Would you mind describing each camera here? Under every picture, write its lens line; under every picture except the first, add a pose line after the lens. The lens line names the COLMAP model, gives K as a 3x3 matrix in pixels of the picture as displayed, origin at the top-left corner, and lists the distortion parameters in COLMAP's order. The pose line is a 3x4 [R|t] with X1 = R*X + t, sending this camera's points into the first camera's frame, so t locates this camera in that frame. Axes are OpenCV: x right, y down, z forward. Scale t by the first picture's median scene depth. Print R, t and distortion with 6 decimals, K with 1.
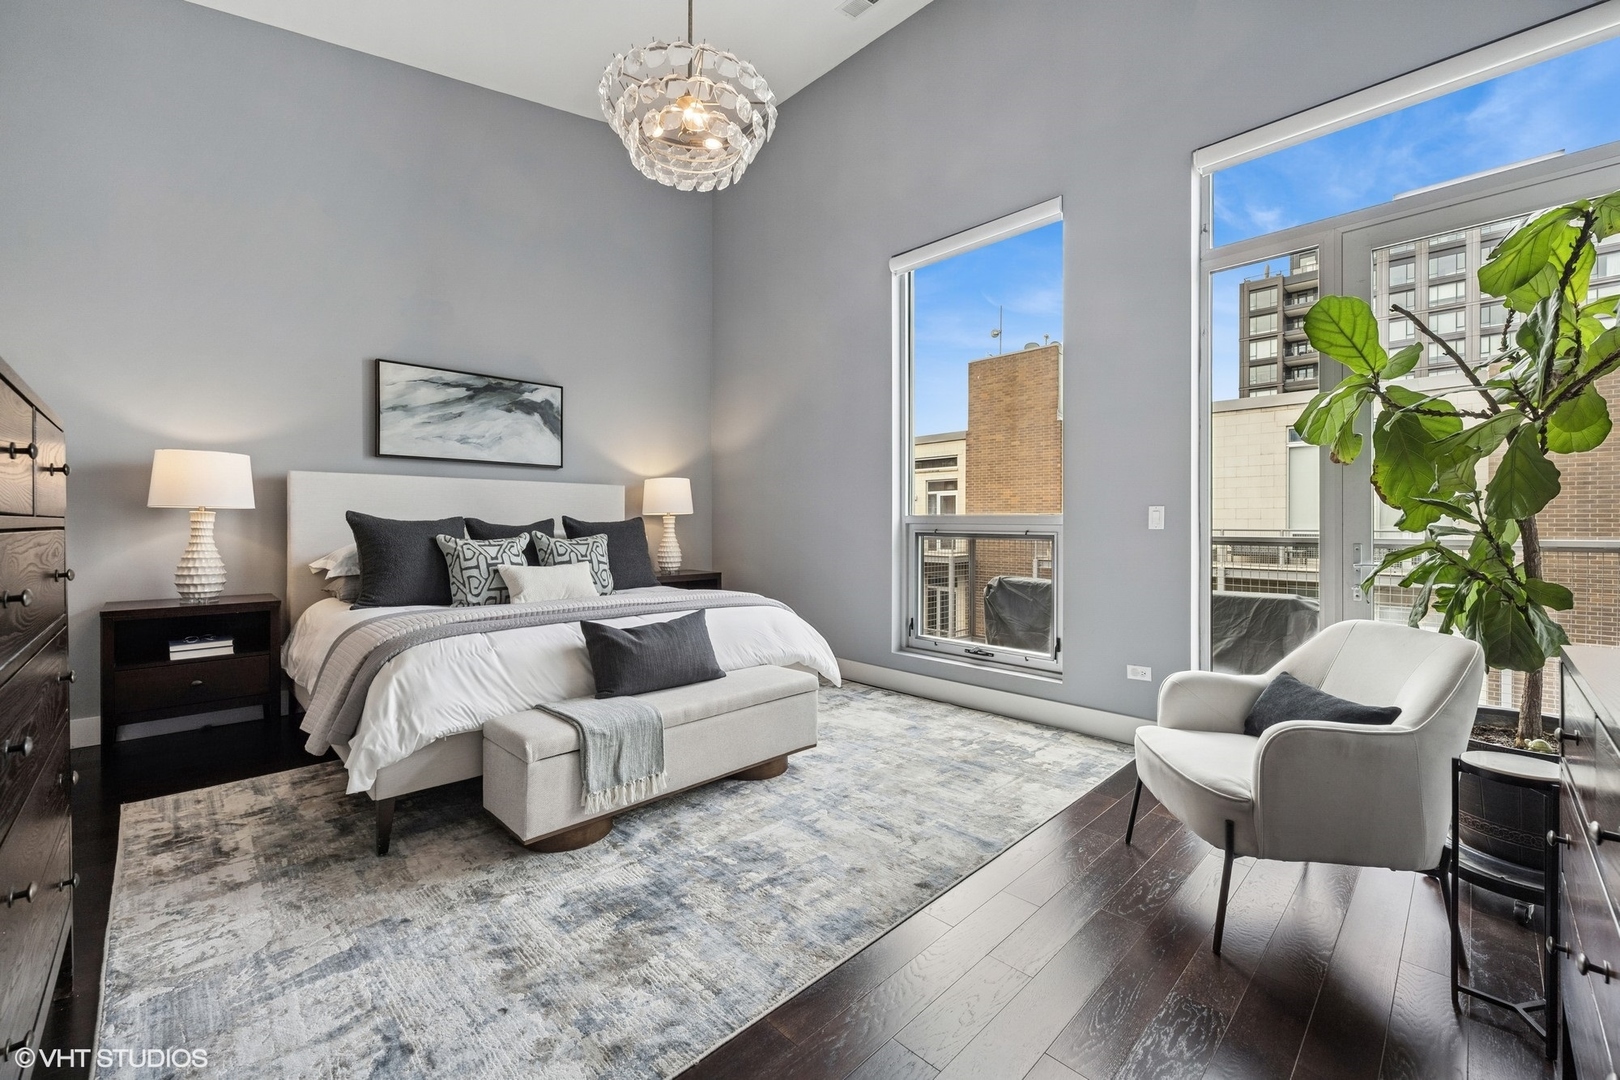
lens RADIAL K [[650.2, 0, 803.1], [0, 650.2, 533.8], [0, 0, 1]] dist [-0.000864, 0.000048]
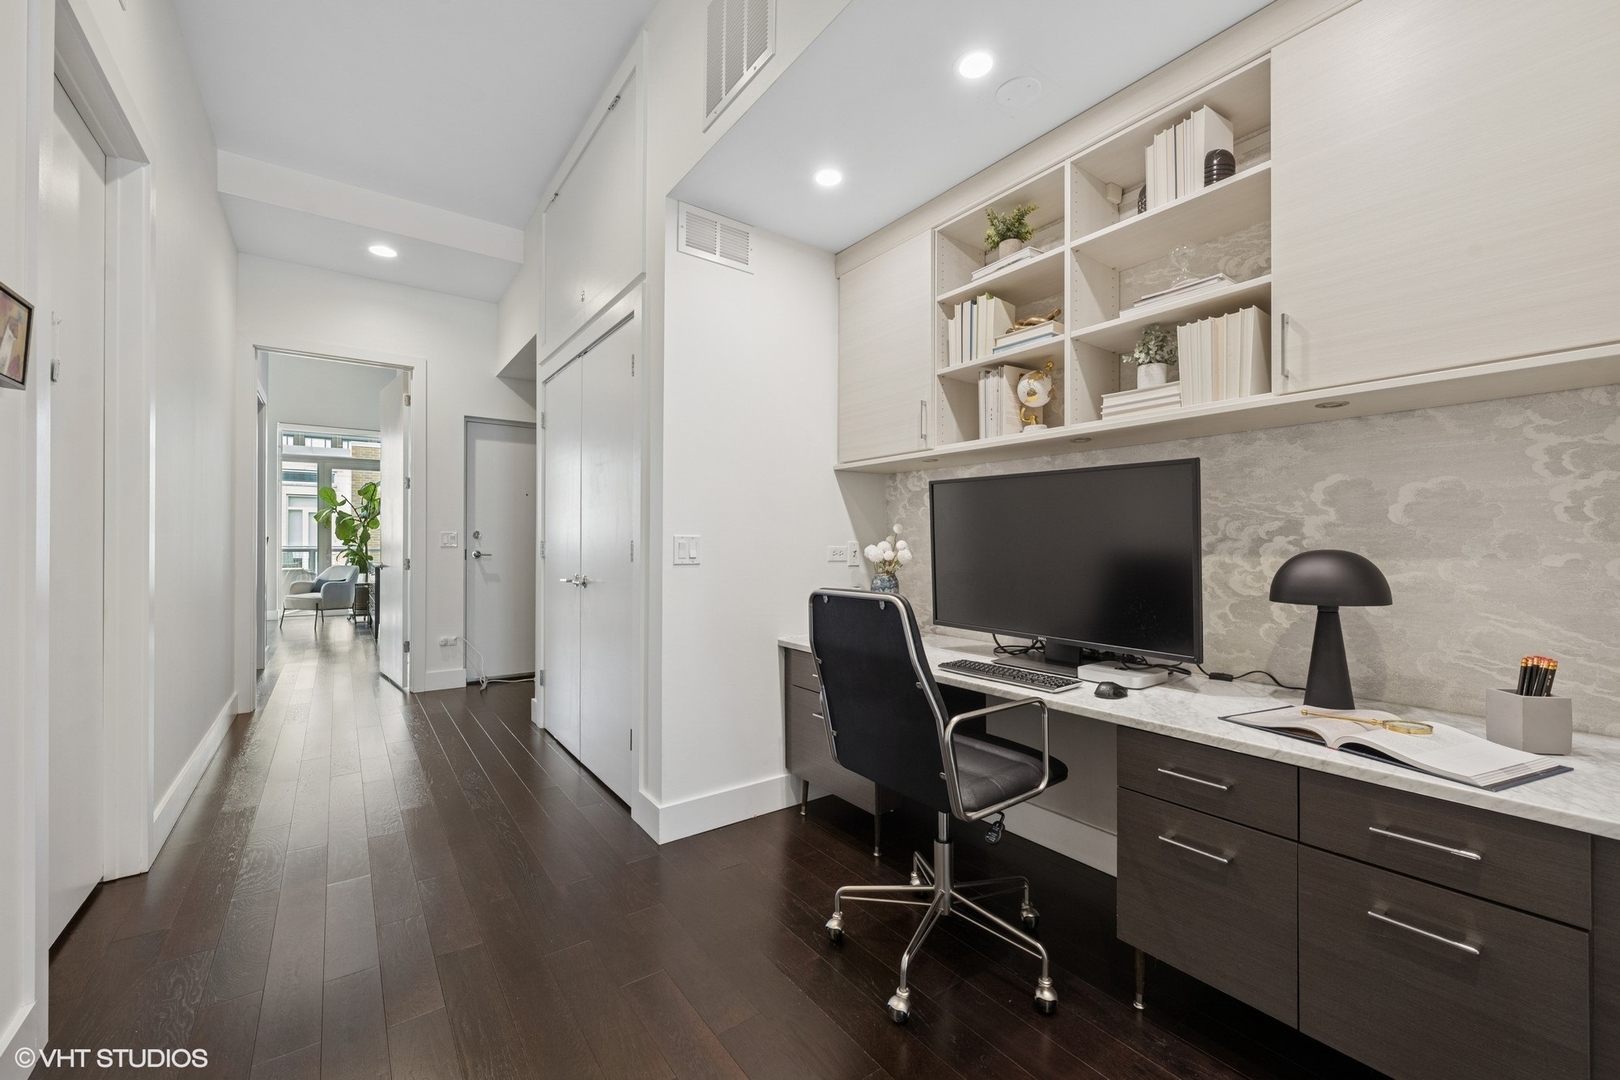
lens RADIAL K [[650.2, 0, 803.1], [0, 650.2, 533.8], [0, 0, 1]] dist [-0.000864, 0.000048]
pose [[0.135864, 0.004516, 0.990717, -1.864692], [0.006107, 0.999967, -0.005396, -0.024763], [-0.990709, 0.006784, 0.135832, -1.662143]]
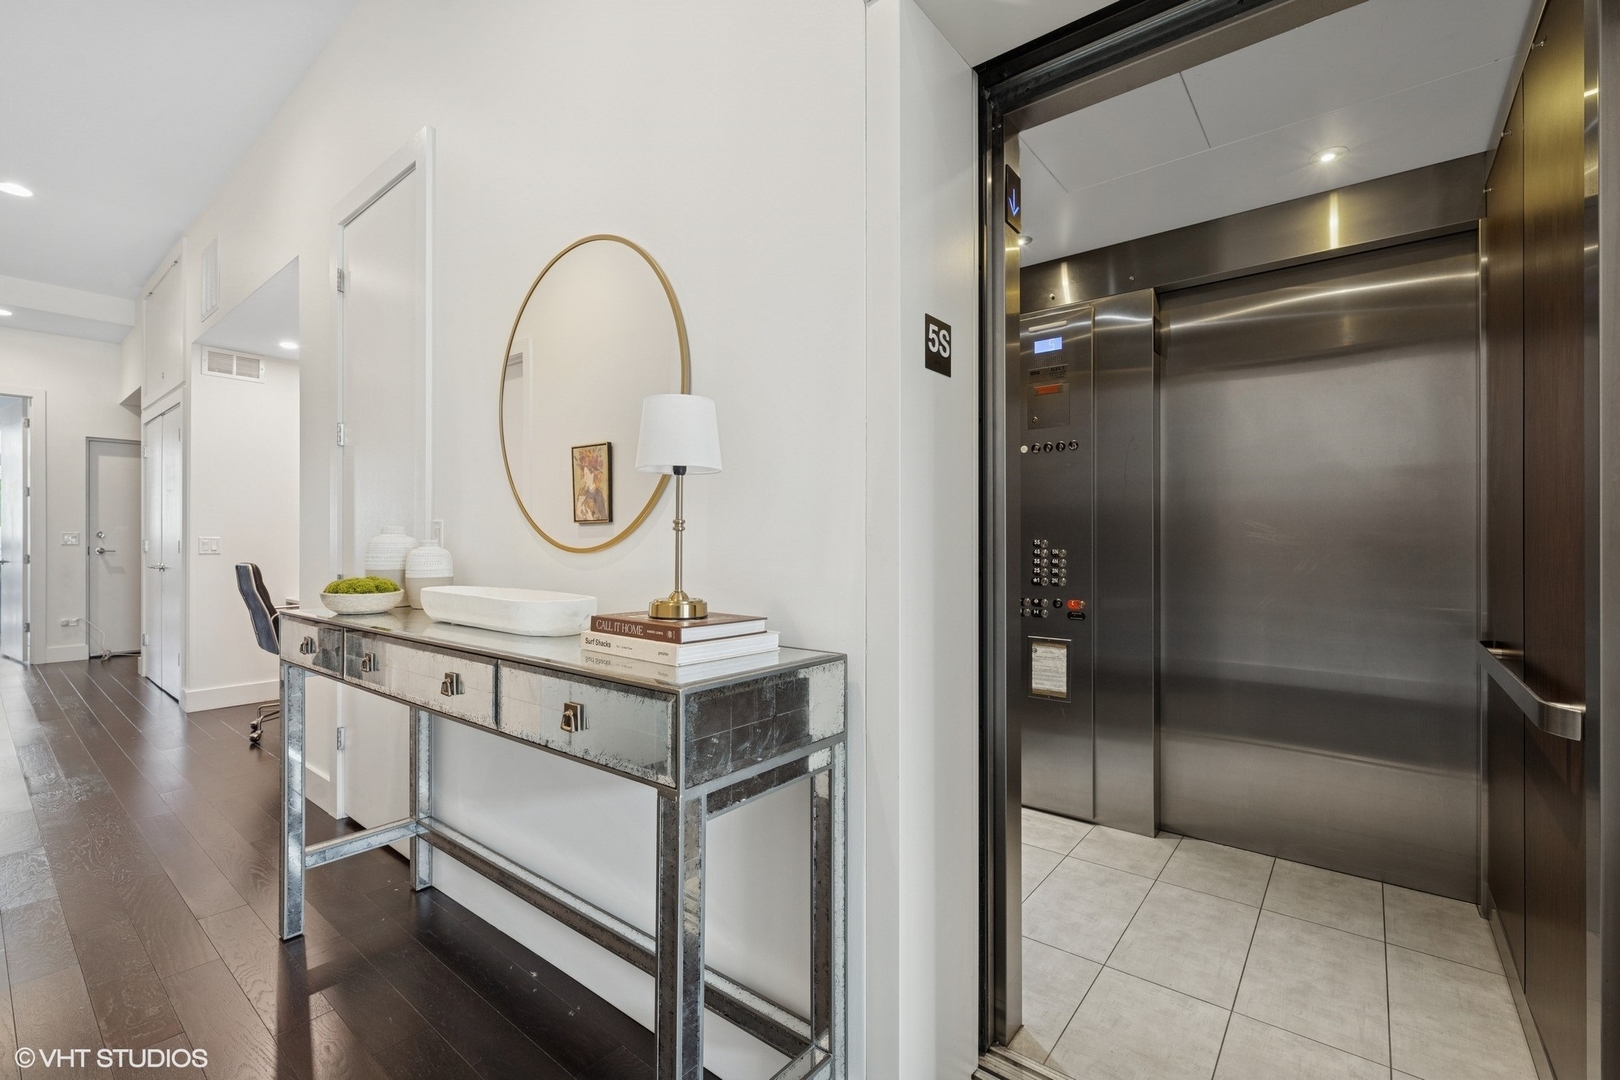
lens RADIAL K [[708.9, 0, 803.1], [0, 708.9, 537.2], [0, 0, 1]] dist [-0.000017, -0.000111]
pose [[-0.121428, -0.001453, 0.992599, -3.416380], [0.006261, 0.999978, 0.002230, -0.016535], [-0.992581, 0.006485, -0.121416, -3.101061]]
